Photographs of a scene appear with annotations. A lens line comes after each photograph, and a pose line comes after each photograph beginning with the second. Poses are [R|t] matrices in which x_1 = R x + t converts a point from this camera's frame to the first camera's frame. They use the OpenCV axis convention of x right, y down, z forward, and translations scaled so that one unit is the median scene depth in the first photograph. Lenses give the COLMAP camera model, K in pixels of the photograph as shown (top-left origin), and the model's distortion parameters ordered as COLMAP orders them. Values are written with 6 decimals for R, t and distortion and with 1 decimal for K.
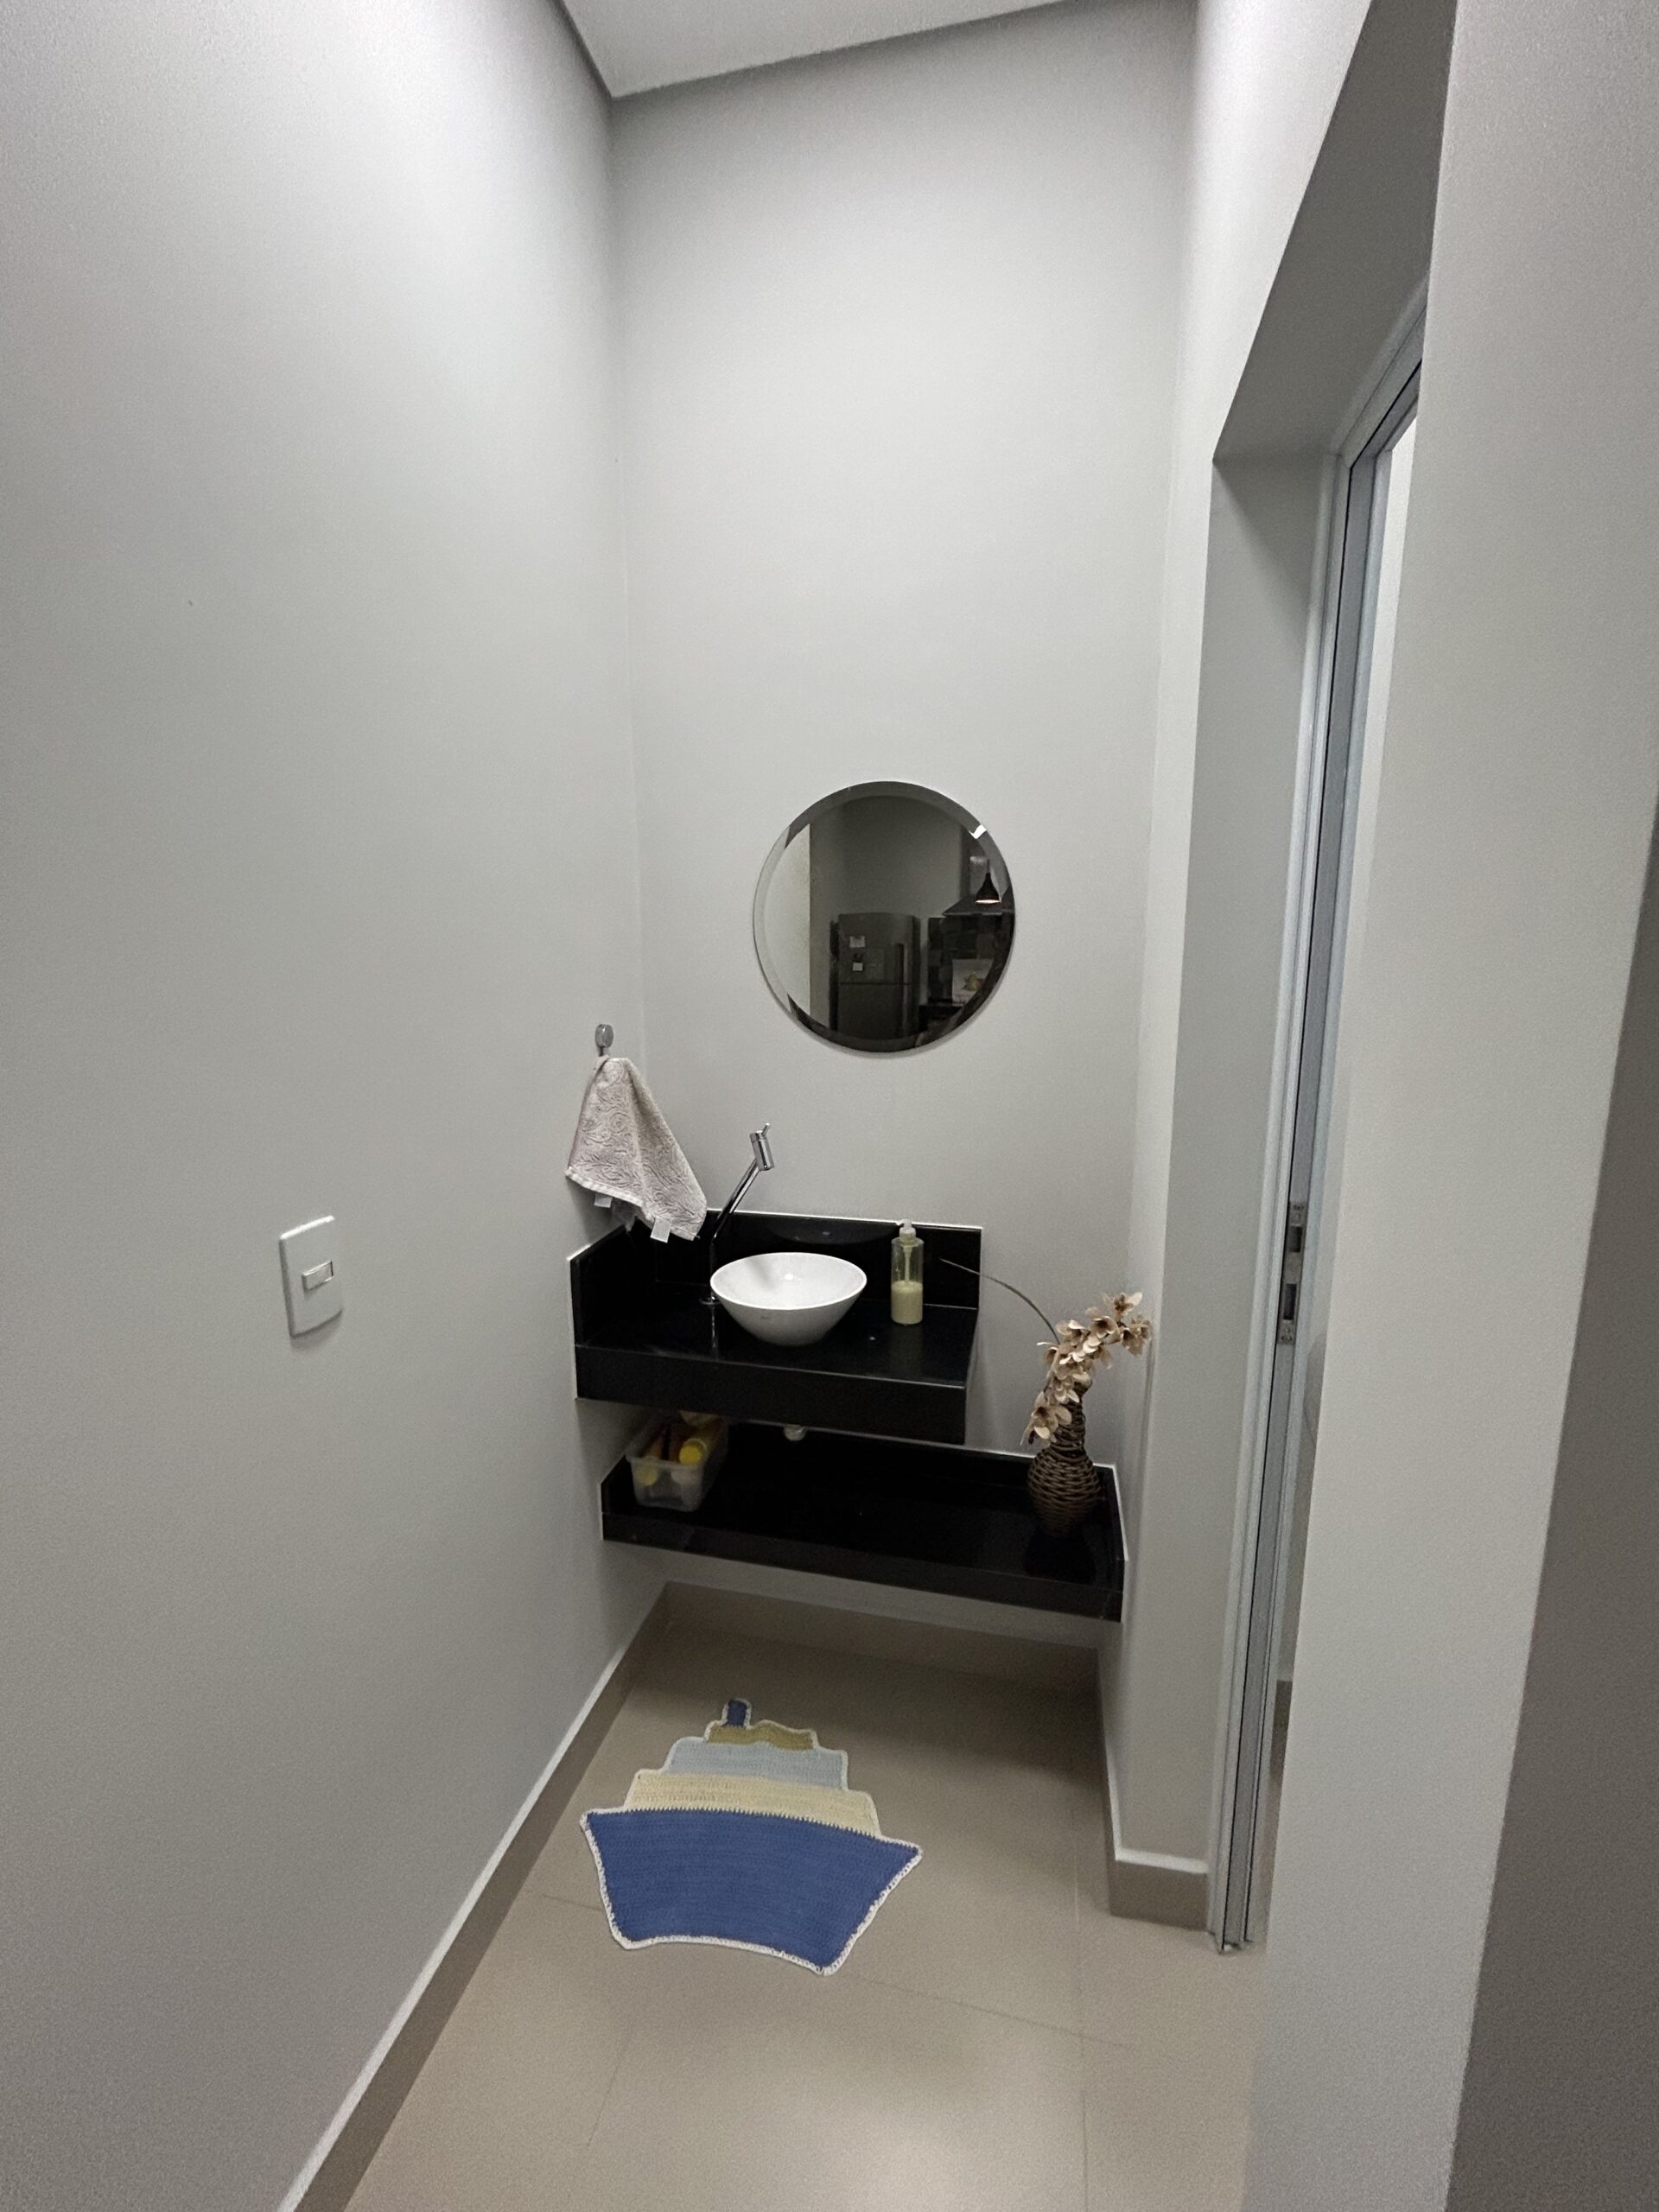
lens RADIAL K [[894.5, 0, 829.8], [0, 894.5, 1109.7], [0, 0, 1]] dist [-0.010862, 0.006668]
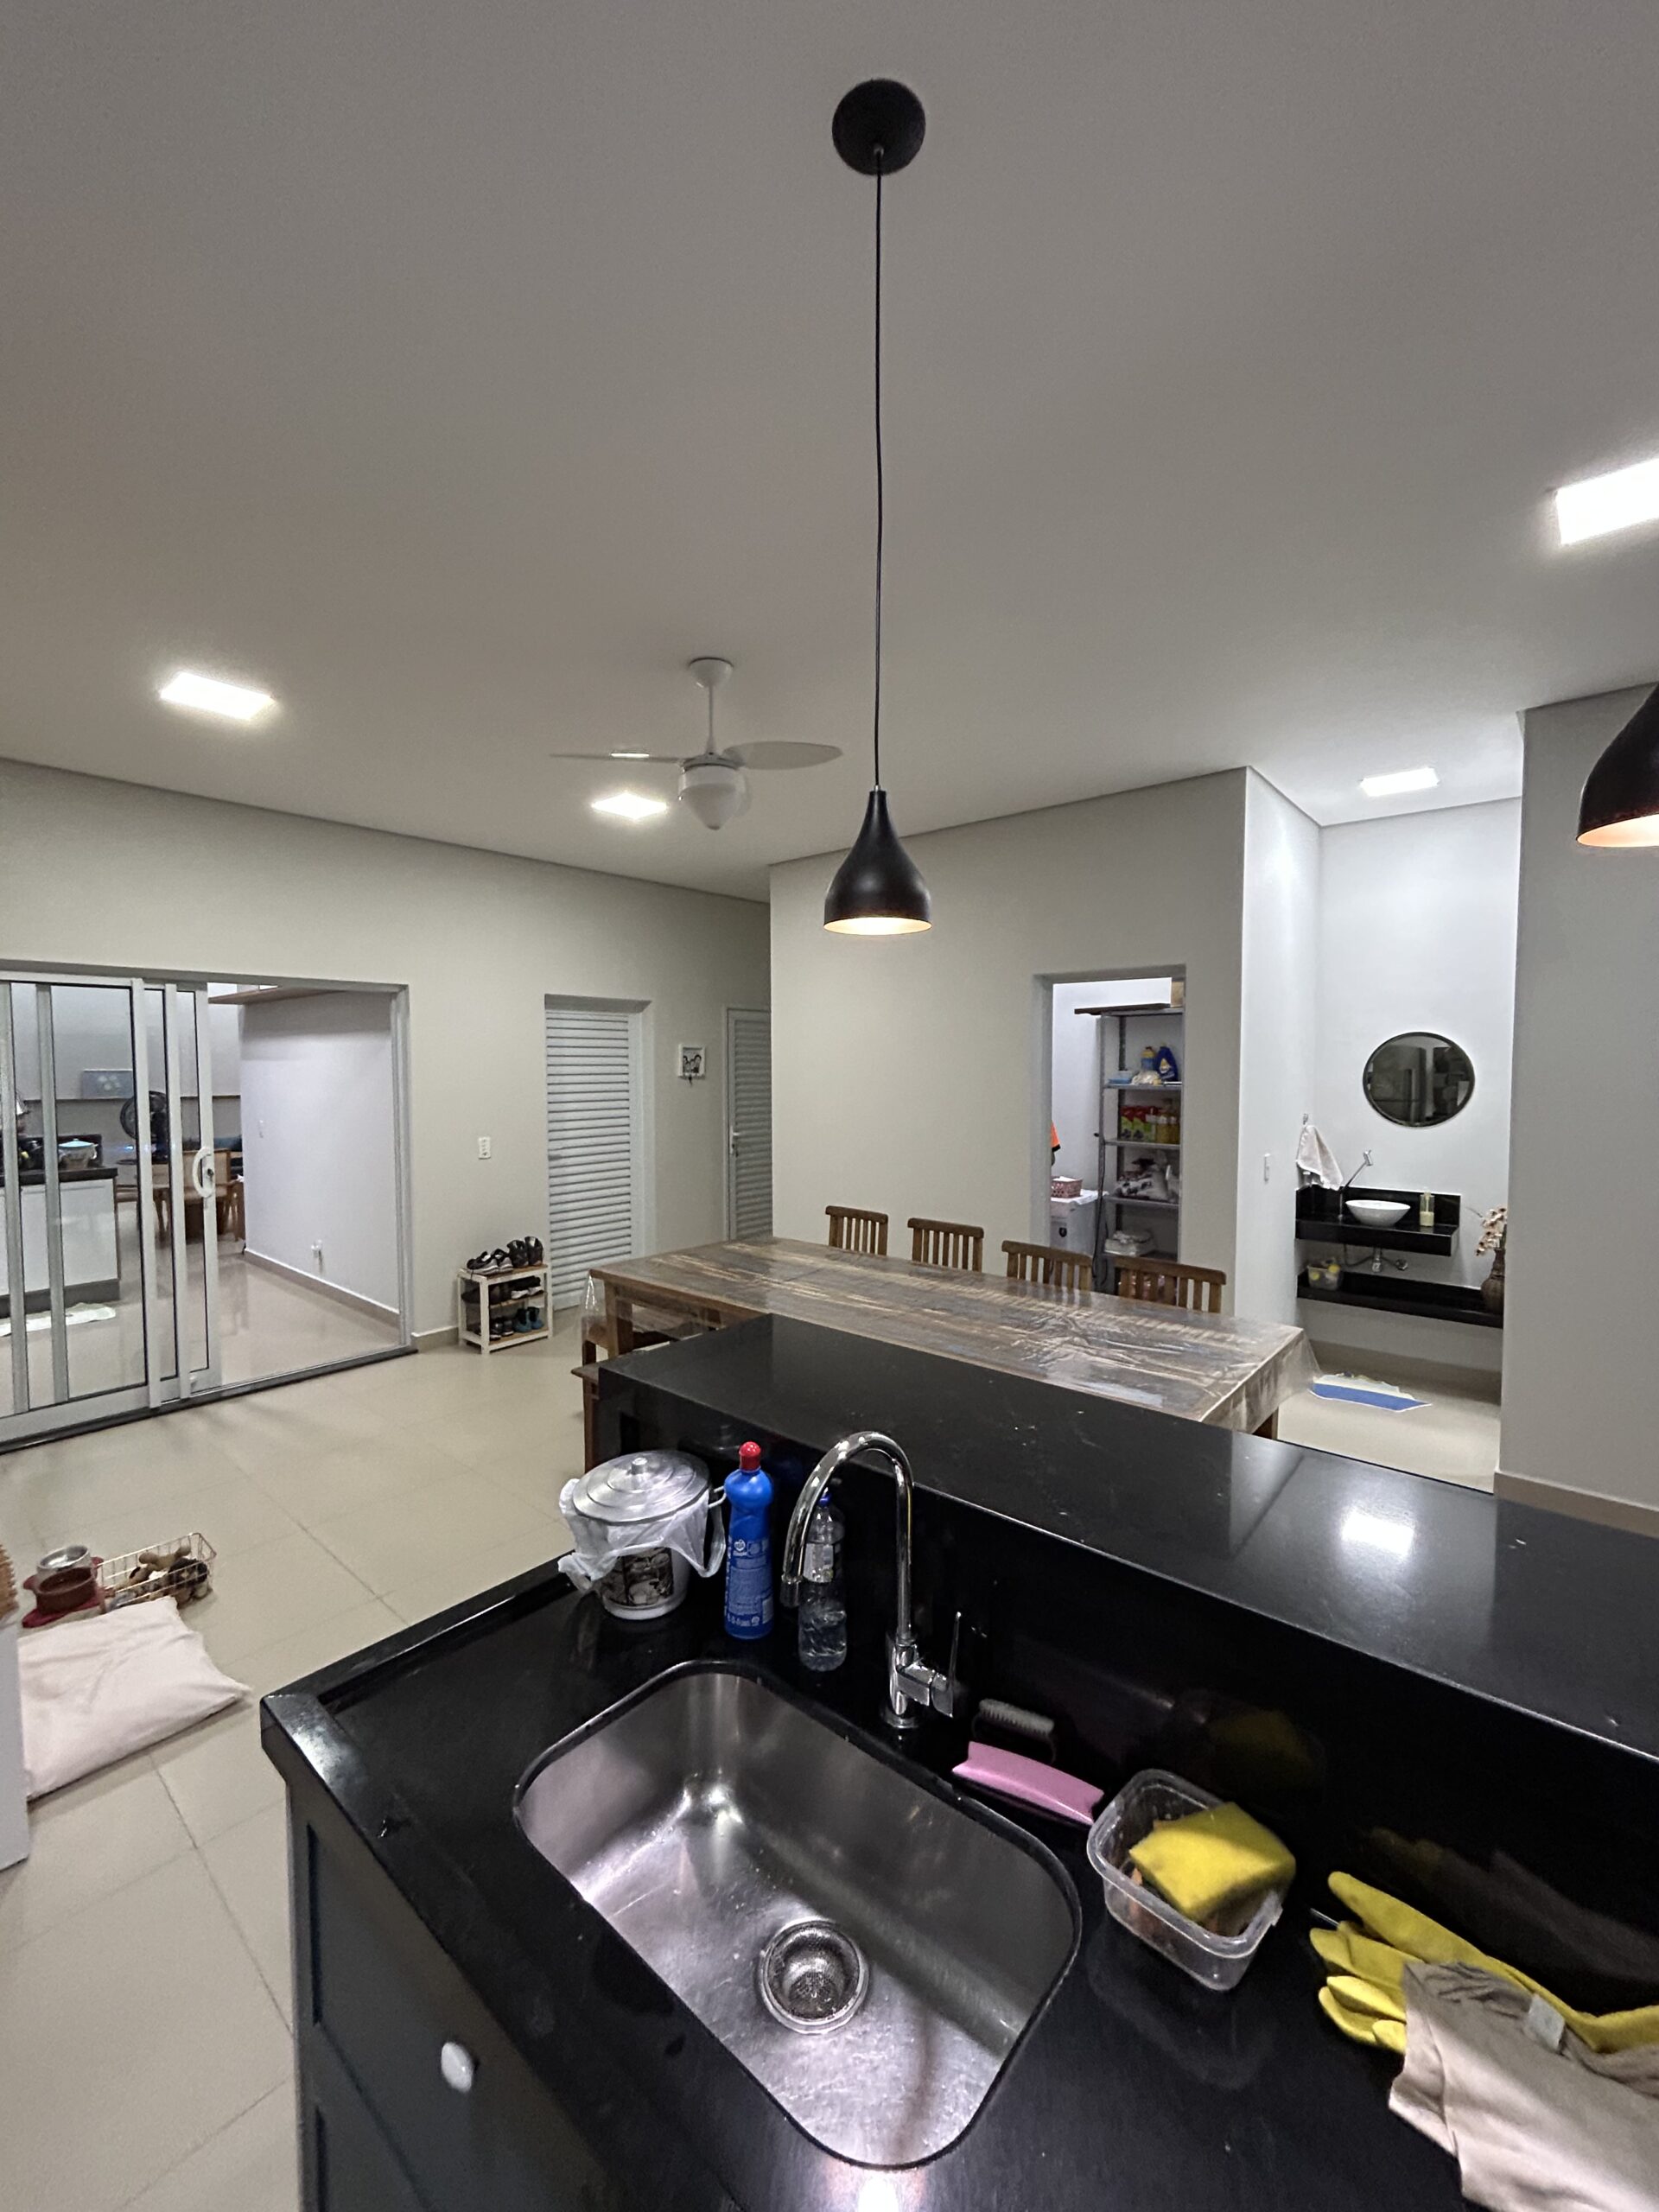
lens RADIAL K [[894.5, 0, 829.8], [0, 894.5, 1109.7], [0, 0, 1]] dist [-0.010862, 0.006668]
pose [[0.885322, 0.027816, -0.464145, -0.267834], [-0.083800, 0.991409, -0.100428, 0.304502], [0.457364, 0.127807, 0.880048, -2.220596]]
